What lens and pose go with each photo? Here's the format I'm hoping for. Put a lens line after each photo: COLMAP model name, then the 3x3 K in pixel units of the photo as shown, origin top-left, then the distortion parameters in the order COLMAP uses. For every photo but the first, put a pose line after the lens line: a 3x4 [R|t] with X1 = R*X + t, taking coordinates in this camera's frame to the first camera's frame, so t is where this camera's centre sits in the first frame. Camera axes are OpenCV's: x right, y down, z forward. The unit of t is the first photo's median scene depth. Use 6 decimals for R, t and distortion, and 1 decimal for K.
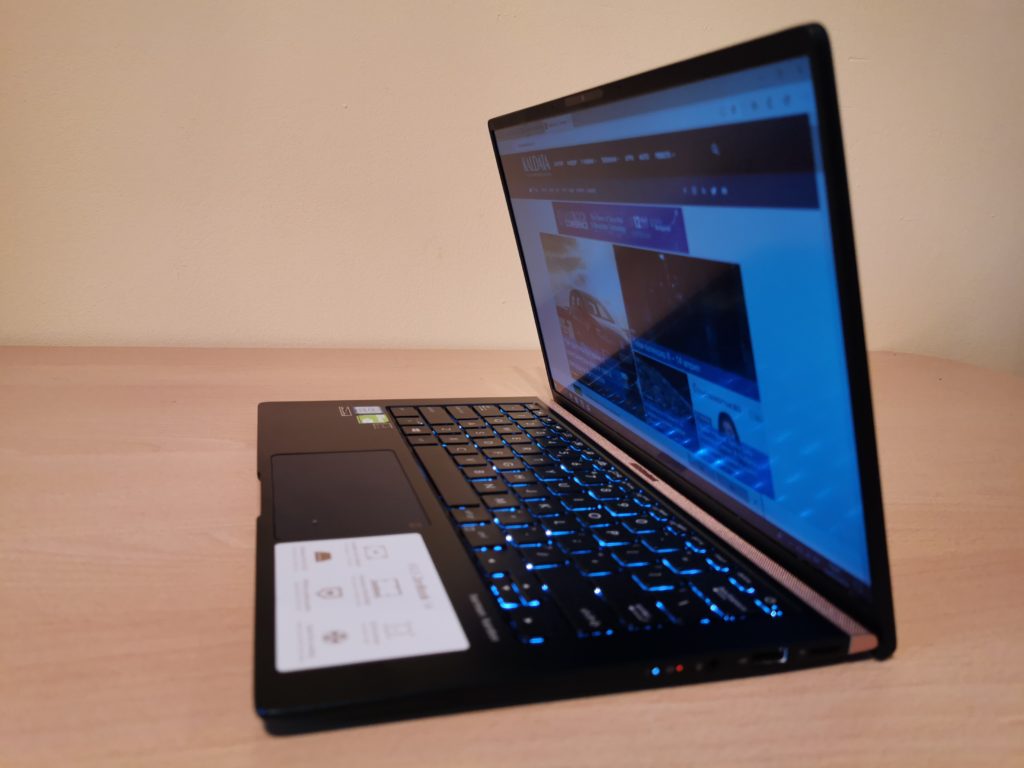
lens RADIAL K [[795.9, 0, 508.7], [0, 795.9, 384.8], [0, 0, 1]] dist [-0.004392, -0.053717]
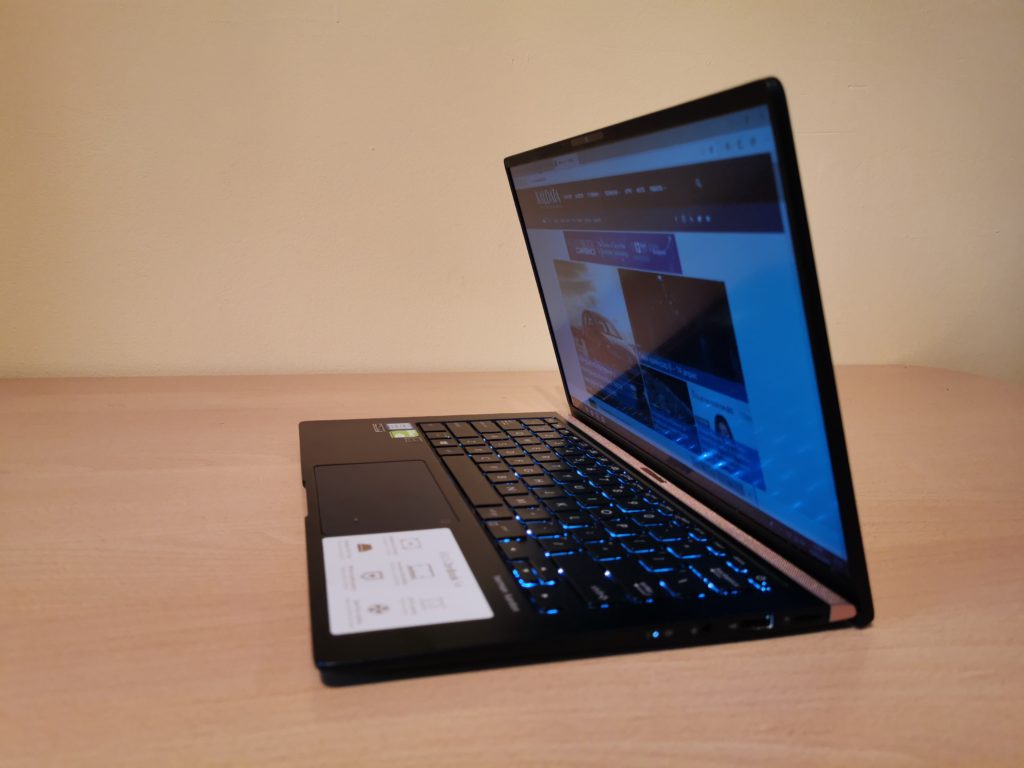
lens RADIAL K [[795.9, 0, 516.3], [0, 795.9, 382.3], [0, 0, 1]] dist [-0.004392, -0.053717]
pose [[0.999433, -0.024681, -0.022907, 0.014661], [0.023805, 0.999003, -0.037778, 0.027102], [0.023816, 0.037211, 0.999024, -0.136034]]
